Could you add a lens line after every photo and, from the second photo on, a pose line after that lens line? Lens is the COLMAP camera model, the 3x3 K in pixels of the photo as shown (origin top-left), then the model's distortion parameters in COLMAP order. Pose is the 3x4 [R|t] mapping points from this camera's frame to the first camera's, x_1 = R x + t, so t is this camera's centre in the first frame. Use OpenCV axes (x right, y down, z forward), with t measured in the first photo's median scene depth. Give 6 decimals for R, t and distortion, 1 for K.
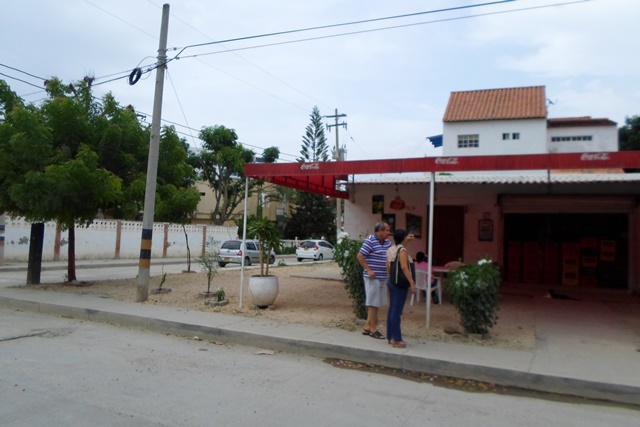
lens RADIAL K [[489.1, 0, 315.7], [0, 489.1, 213.1], [0, 0, 1]] dist [-0.018858, 0.000330]
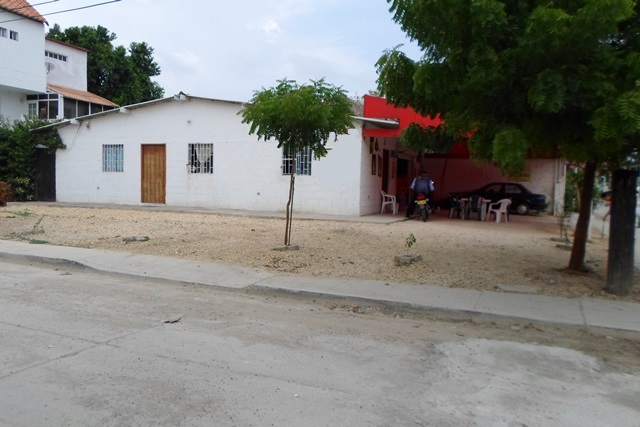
lens RADIAL K [[489.1, 0, 317.5], [0, 489.1, 211.2], [0, 0, 1]] dist [-0.018858, 0.000330]
pose [[-0.025634, -0.097103, 0.994944, -0.392855], [-0.072933, 0.992801, 0.095015, 0.014261], [-0.997007, -0.070129, -0.032532, 0.496701]]
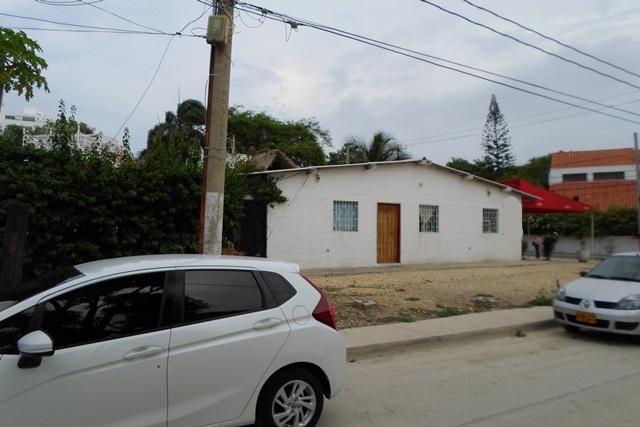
lens RADIAL K [[489.1, 0, 320.7], [0, 489.1, 214.5], [0, 0, 1]] dist [-0.018858, 0.000330]
pose [[-0.821558, -0.010937, 0.570020, -0.110260], [-0.058754, 0.996117, -0.065568, 0.053778], [-0.567090, -0.087359, -0.819010, 1.098136]]
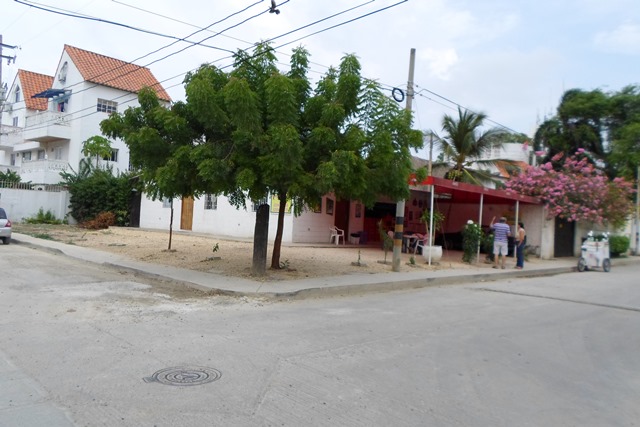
lens RADIAL K [[489.1, 0, 317.4], [0, 489.1, 212.5], [0, 0, 1]] dist [-0.018858, 0.000330]
pose [[0.332633, -0.002902, 0.943052, -0.501893], [-0.088900, 0.995446, 0.034420, -0.001353], [-0.938857, -0.095287, 0.330860, 0.231584]]
